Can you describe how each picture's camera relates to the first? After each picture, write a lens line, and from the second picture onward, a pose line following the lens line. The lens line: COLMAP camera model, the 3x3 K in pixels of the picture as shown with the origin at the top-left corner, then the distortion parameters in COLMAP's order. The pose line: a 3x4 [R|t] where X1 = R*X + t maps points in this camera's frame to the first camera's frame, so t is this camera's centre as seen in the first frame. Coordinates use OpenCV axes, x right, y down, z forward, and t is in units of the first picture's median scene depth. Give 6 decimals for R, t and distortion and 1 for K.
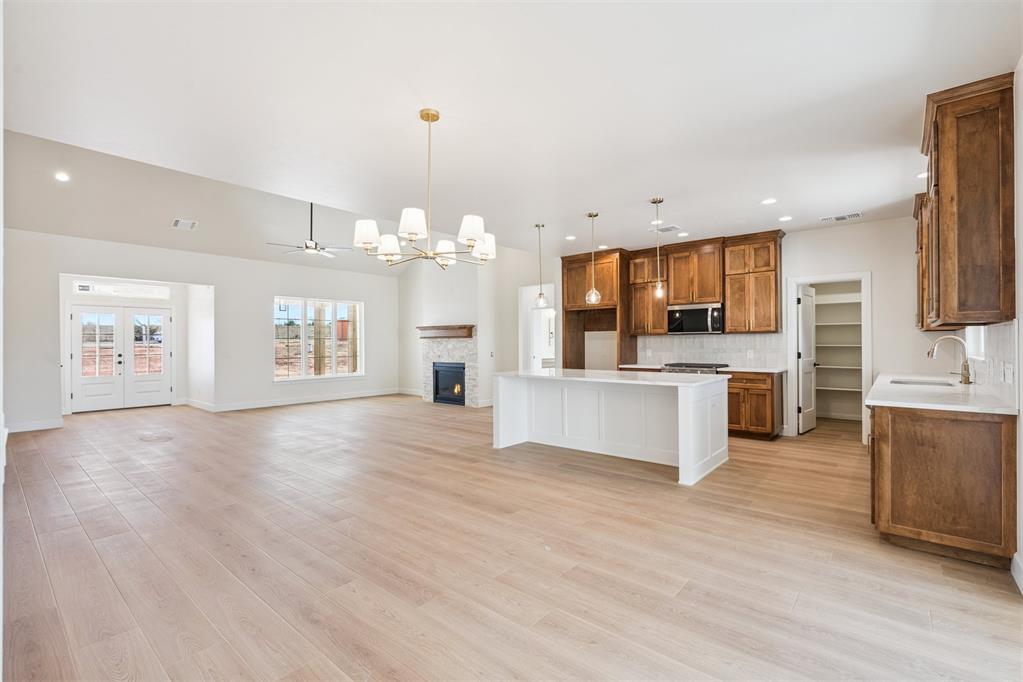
lens RADIAL K [[459.0, 0, 511.5], [0, 459.0, 341.0], [0, 0, 1]] dist [-0.006617, -0.000288]
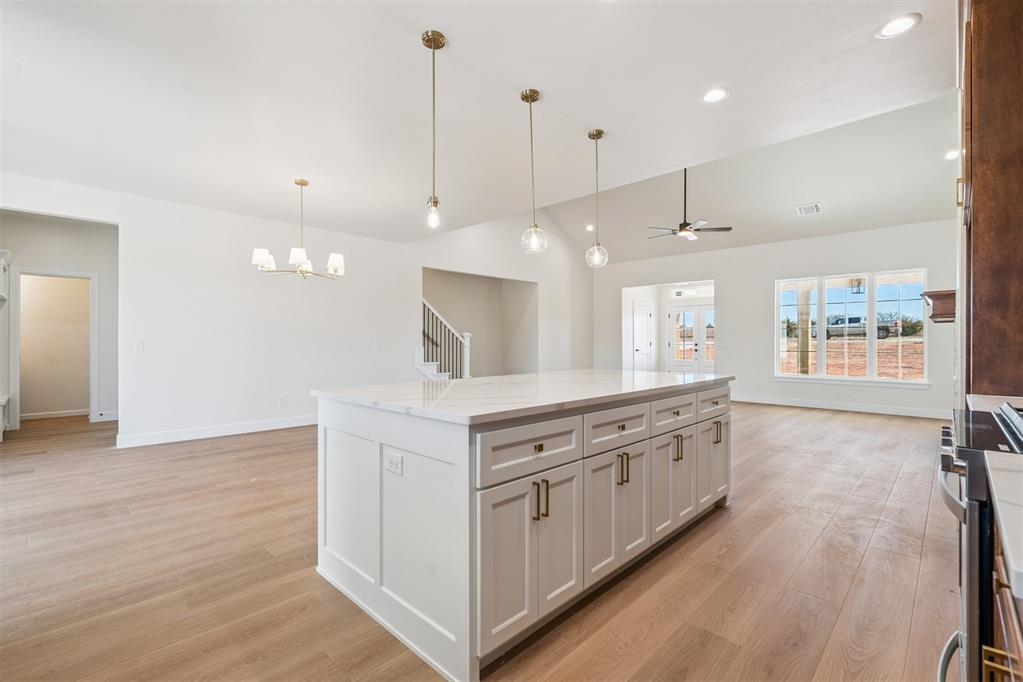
lens RADIAL K [[459.0, 0, 511.5], [0, 459.0, 341.0], [0, 0, 1]] dist [-0.006617, -0.000288]
pose [[-0.066560, 0.005457, -0.997767, 0.592289], [0.000909, 0.999985, 0.005409, 0.019641], [0.997782, -0.000546, -0.066564, 0.808034]]
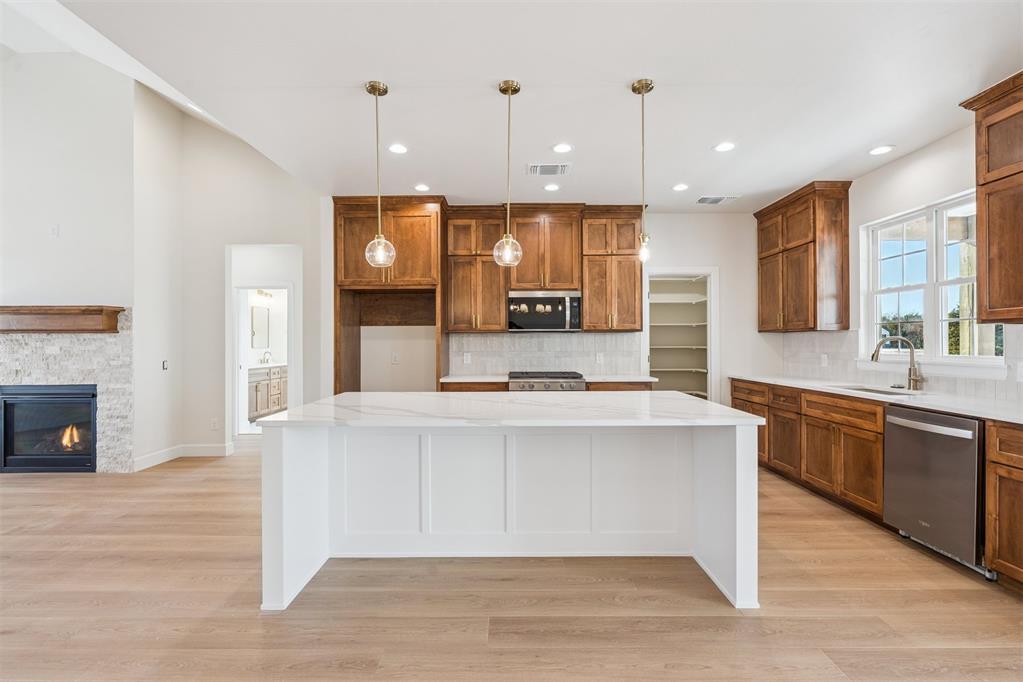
lens RADIAL K [[459.0, 0, 511.5], [0, 459.0, 341.0], [0, 0, 1]] dist [-0.006617, -0.000288]
pose [[0.763023, 0.006679, 0.646337, -0.113358], [-0.003836, 0.999976, -0.005805, 0.003647], [-0.646360, 0.001950, 0.763030, 0.492379]]
